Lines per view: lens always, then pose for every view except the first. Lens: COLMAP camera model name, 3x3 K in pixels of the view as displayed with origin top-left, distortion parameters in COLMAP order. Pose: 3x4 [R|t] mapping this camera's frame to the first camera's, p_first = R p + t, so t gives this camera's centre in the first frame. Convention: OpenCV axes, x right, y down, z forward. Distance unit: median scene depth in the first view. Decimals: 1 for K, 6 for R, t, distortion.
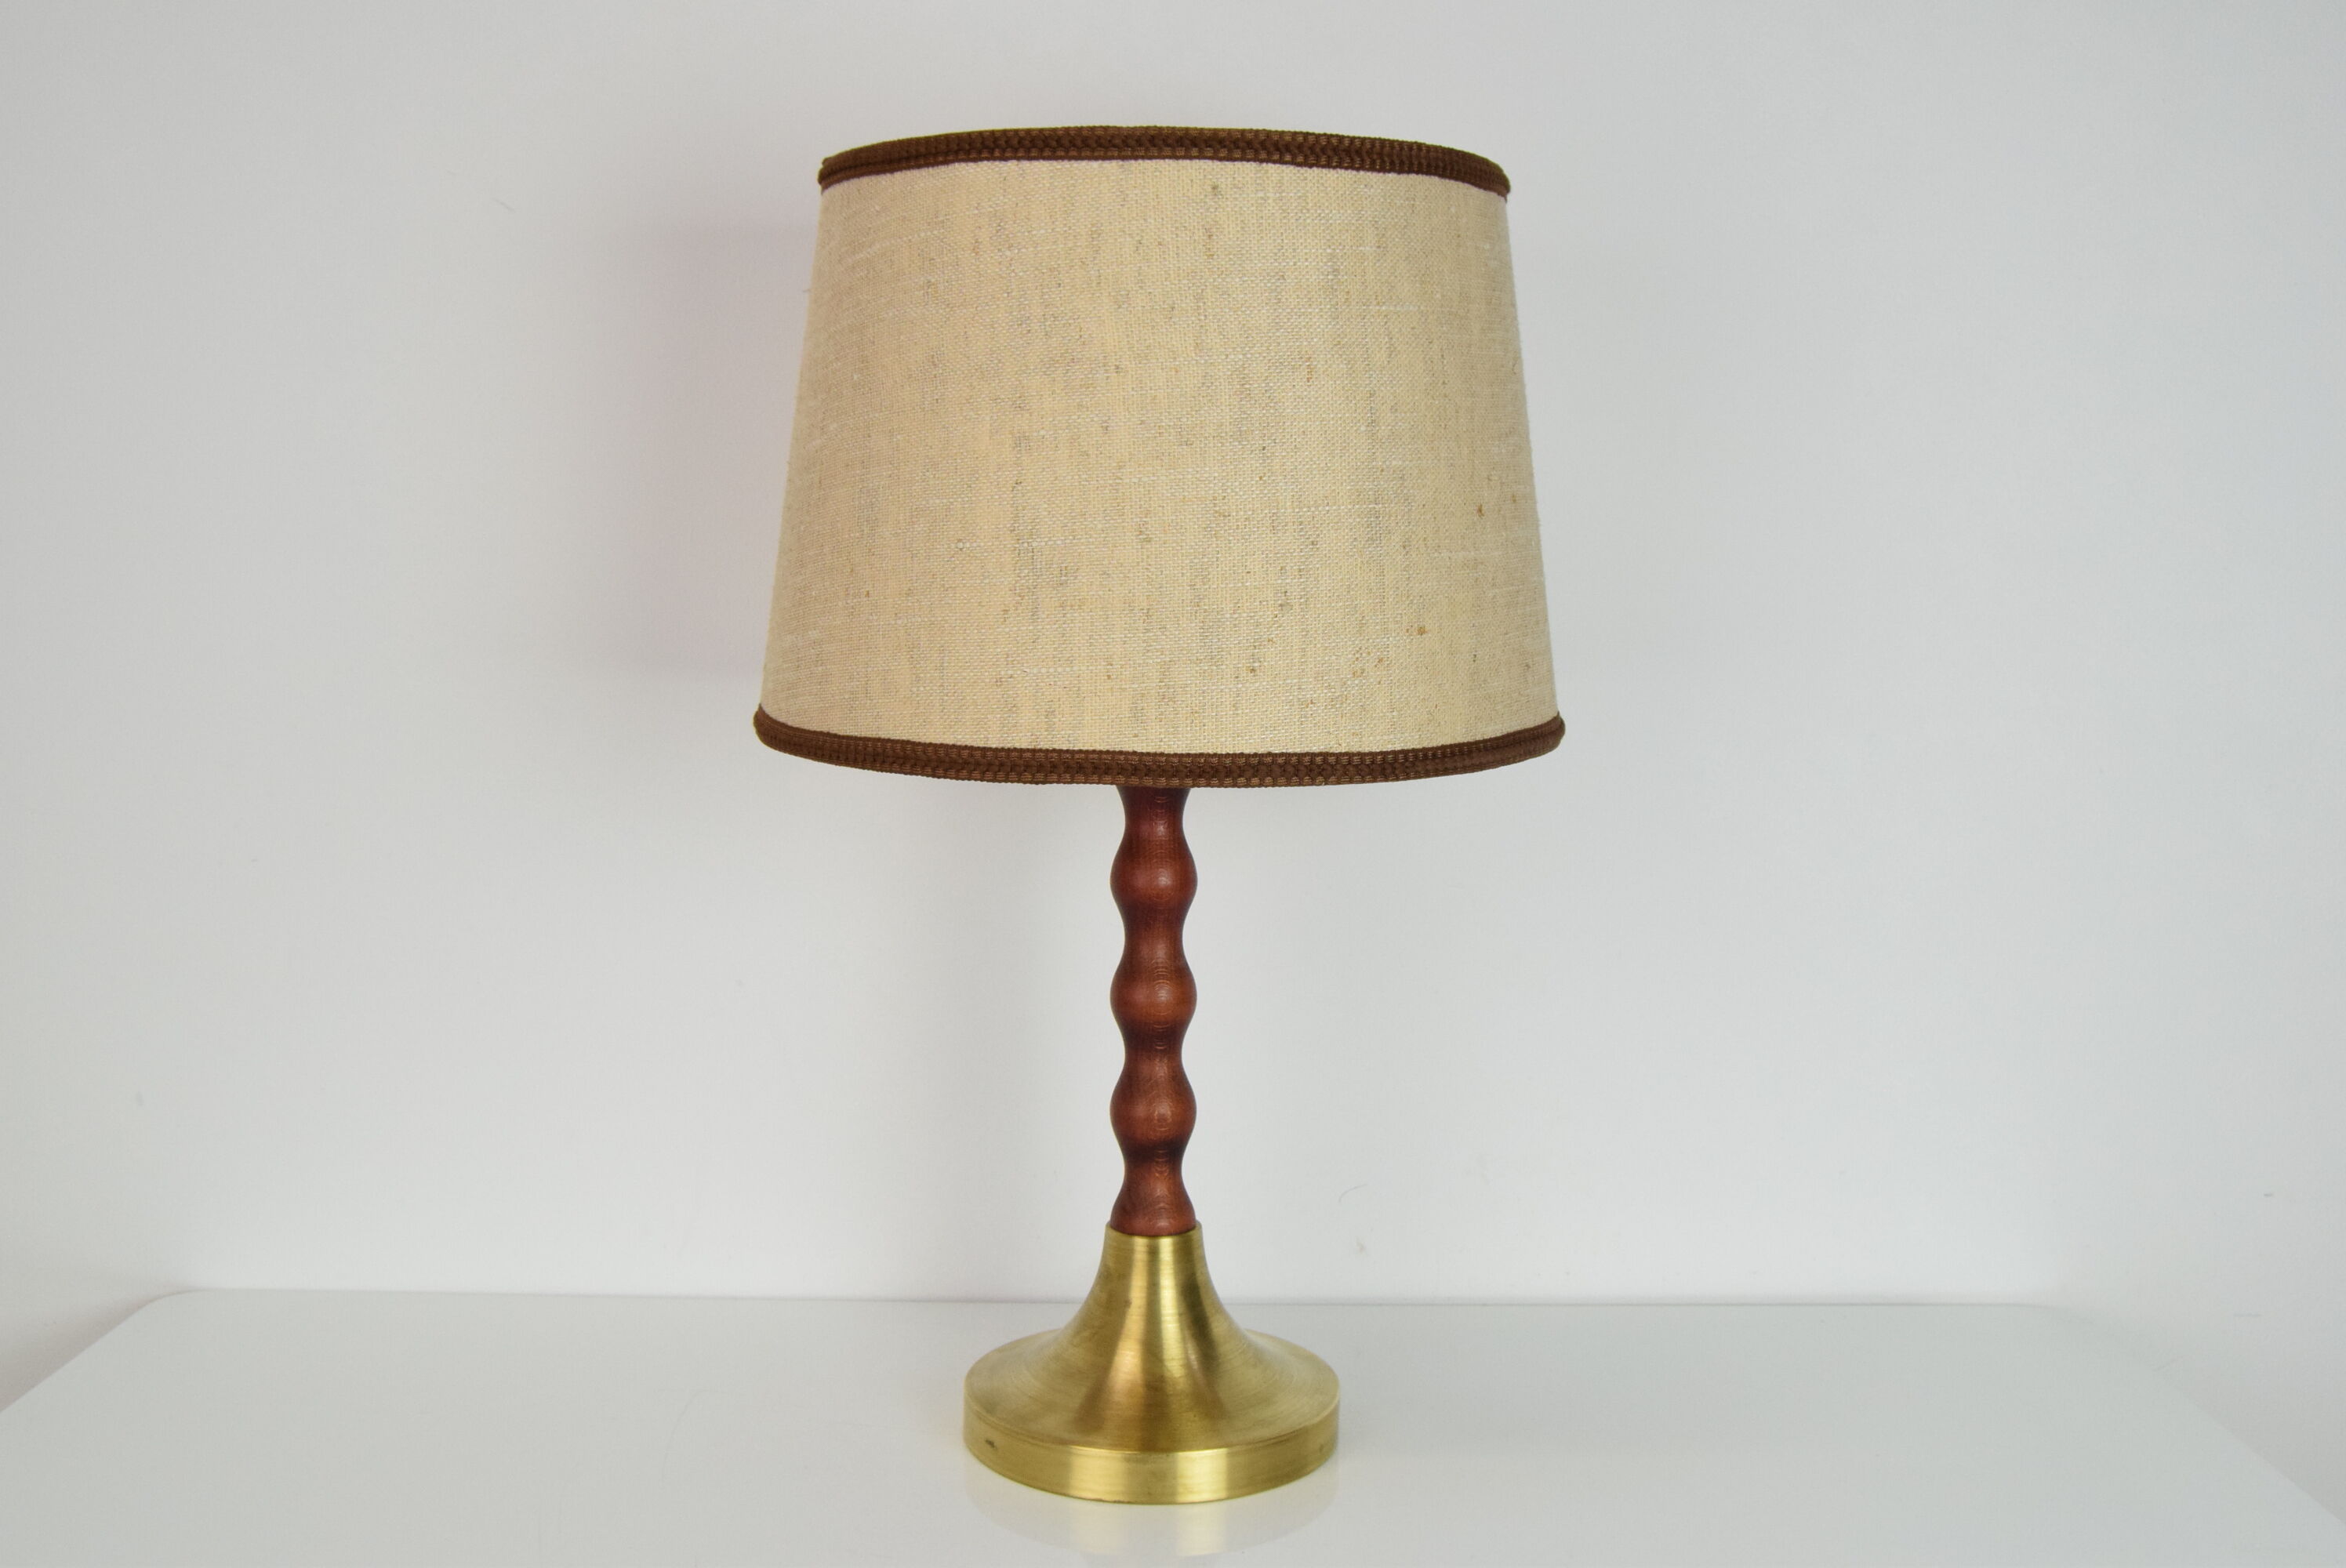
lens RADIAL K [[2236.0, 0, 1173.0], [0, 2236.0, 784.0], [0, 0, 1]] dist [-0.092264, -0.003621]
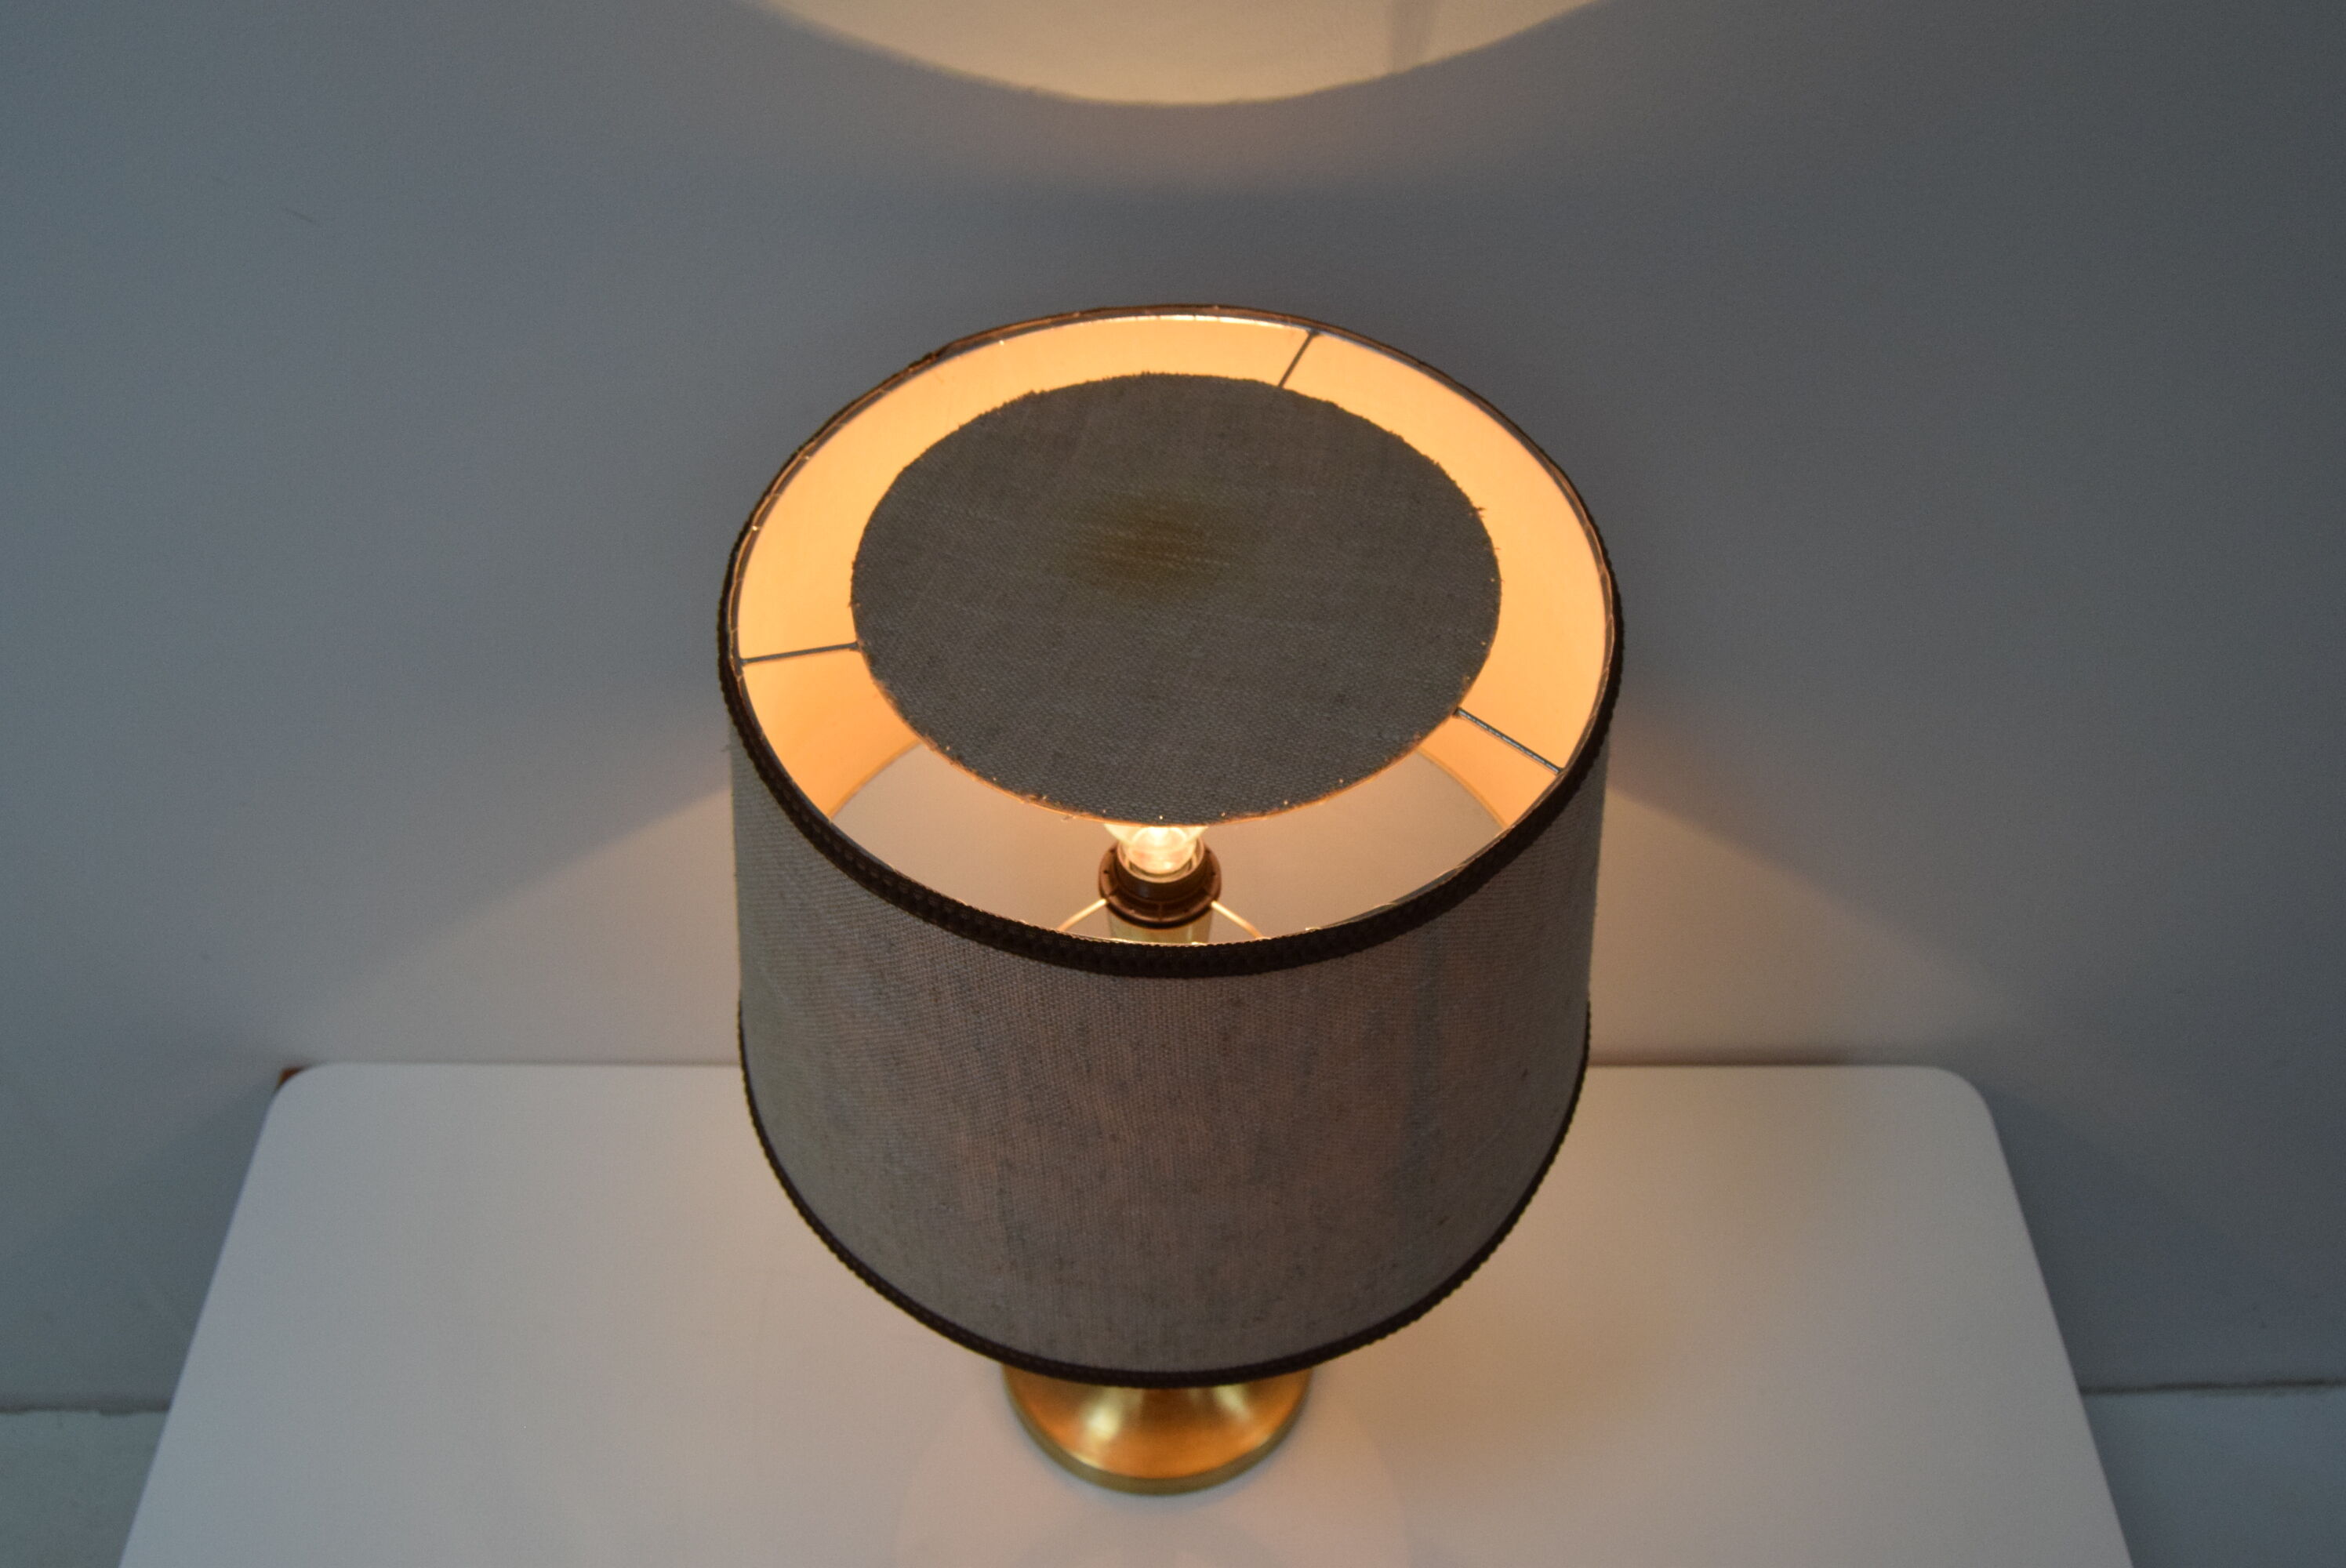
lens RADIAL K [[2032.0, 0, 1173.0], [0, 2032.0, 784.0], [0, 0, 1]] dist [-0.098617, 0.004849]
pose [[0.999968, 0.007842, -0.001710, -0.001850], [-0.004553, 0.729681, 0.683773, -0.796390], [0.006610, -0.683743, 0.729693, 0.517806]]
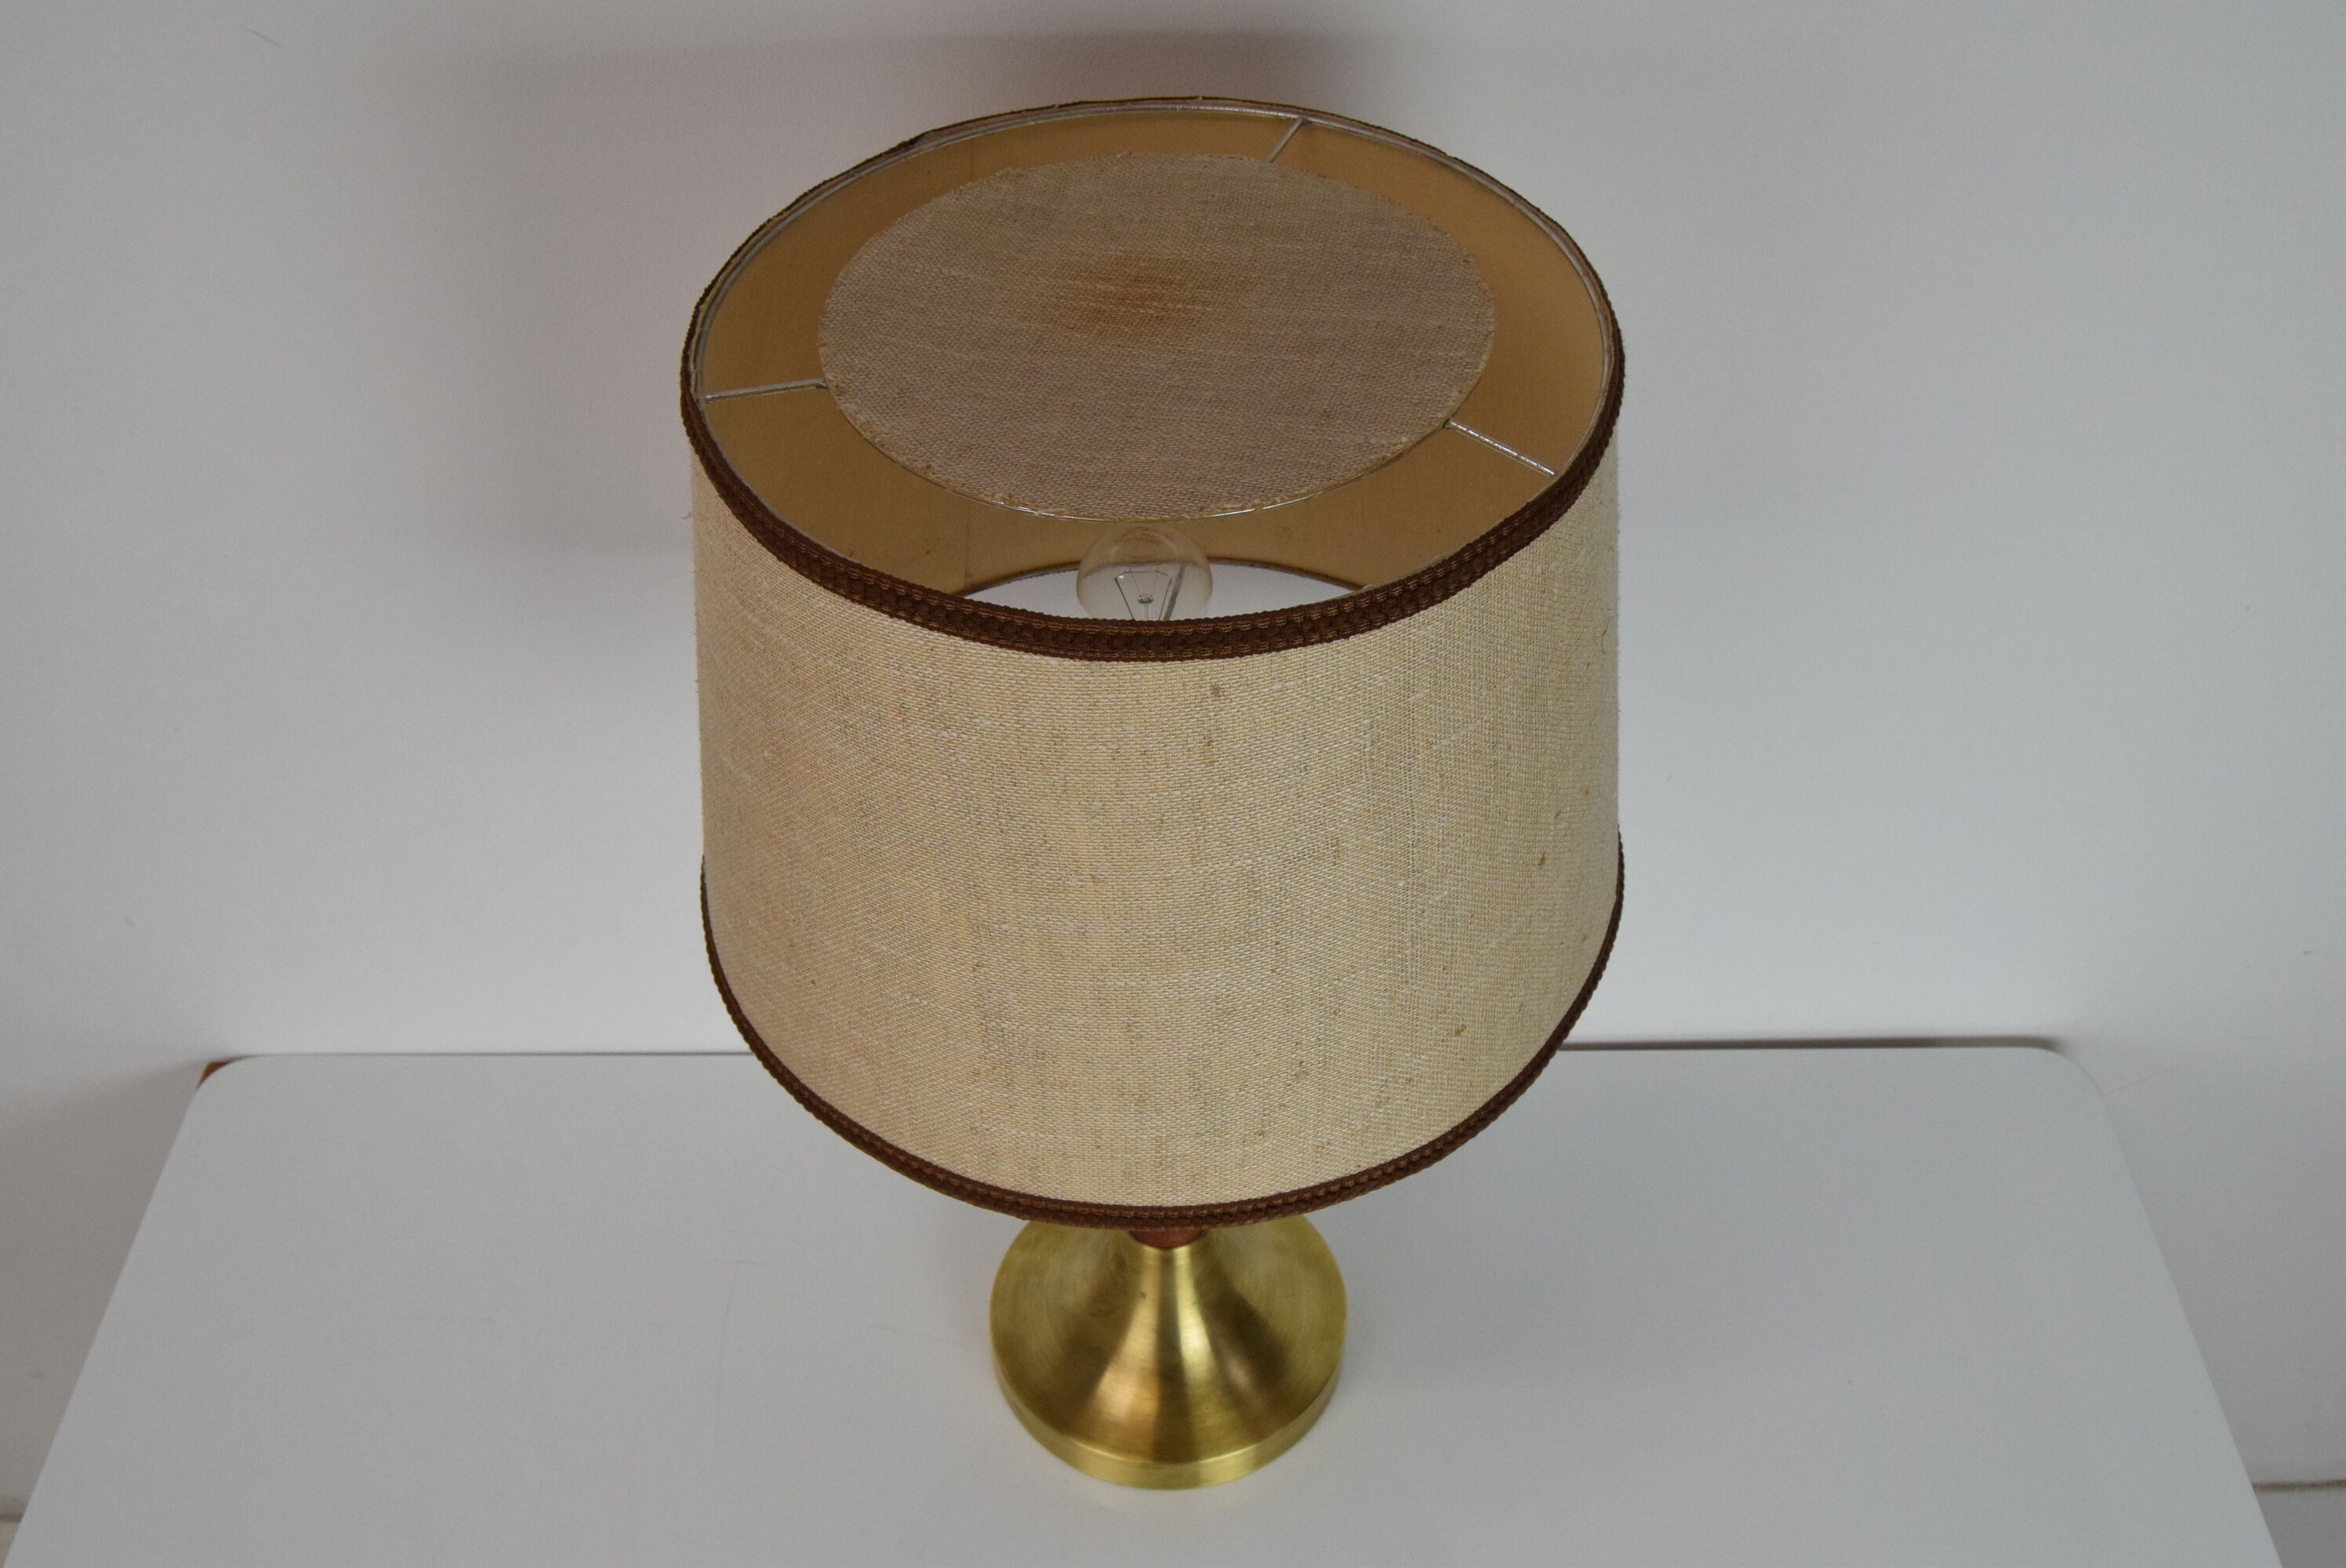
lens RADIAL K [[2291.9, 0, 1173.0], [0, 2291.9, 784.0], [0, 0, 1]] dist [-0.092150, -0.003796]
pose [[0.999781, -0.007382, -0.019590, 0.019128], [0.017688, 0.798443, 0.601810, -0.690267], [0.011199, -0.602025, 0.798399, 0.360418]]
